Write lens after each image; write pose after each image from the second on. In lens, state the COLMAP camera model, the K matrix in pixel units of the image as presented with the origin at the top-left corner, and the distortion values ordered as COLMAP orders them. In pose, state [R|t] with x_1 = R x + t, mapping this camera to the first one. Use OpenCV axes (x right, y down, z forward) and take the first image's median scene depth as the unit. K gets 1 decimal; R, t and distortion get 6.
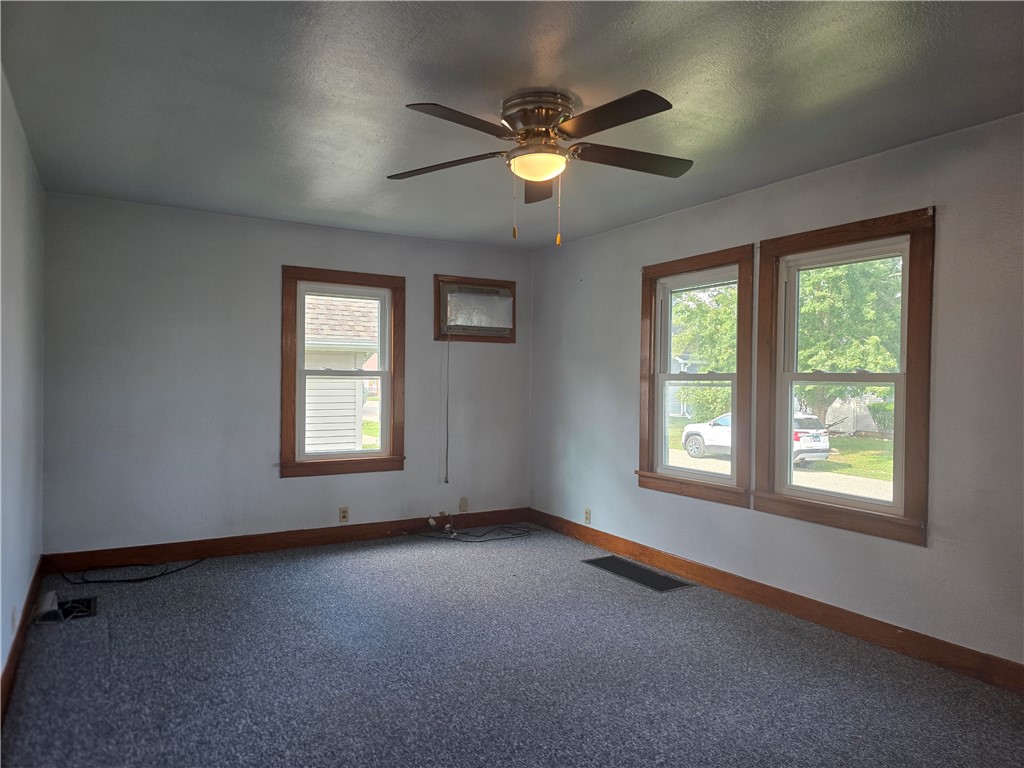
lens RADIAL K [[697.1, 0, 512.0], [0, 697.1, 384.0], [0, 0, 1]] dist [0.036612, -0.001308]
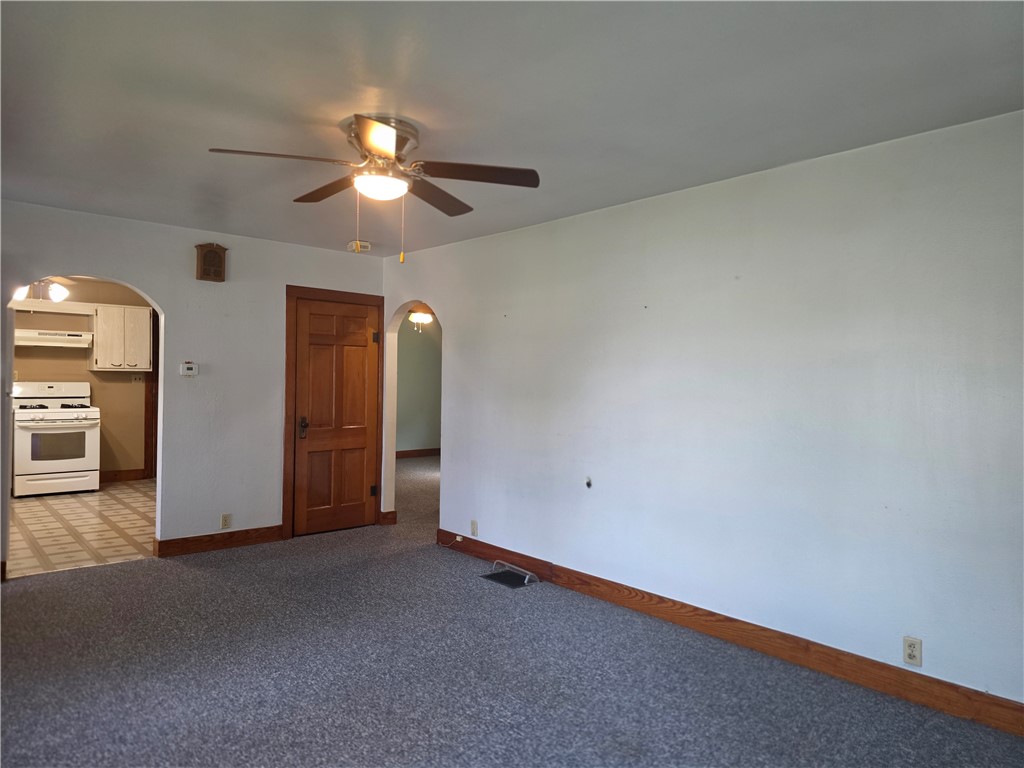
lens RADIAL K [[697.1, 0, 512.0], [0, 697.1, 384.0], [0, 0, 1]] dist [0.036612, -0.001308]
pose [[-0.981066, -0.027404, -0.191728, 0.038078], [-0.031406, 0.999347, 0.017865, -0.040533], [0.191113, 0.023548, -0.981286, 2.064281]]
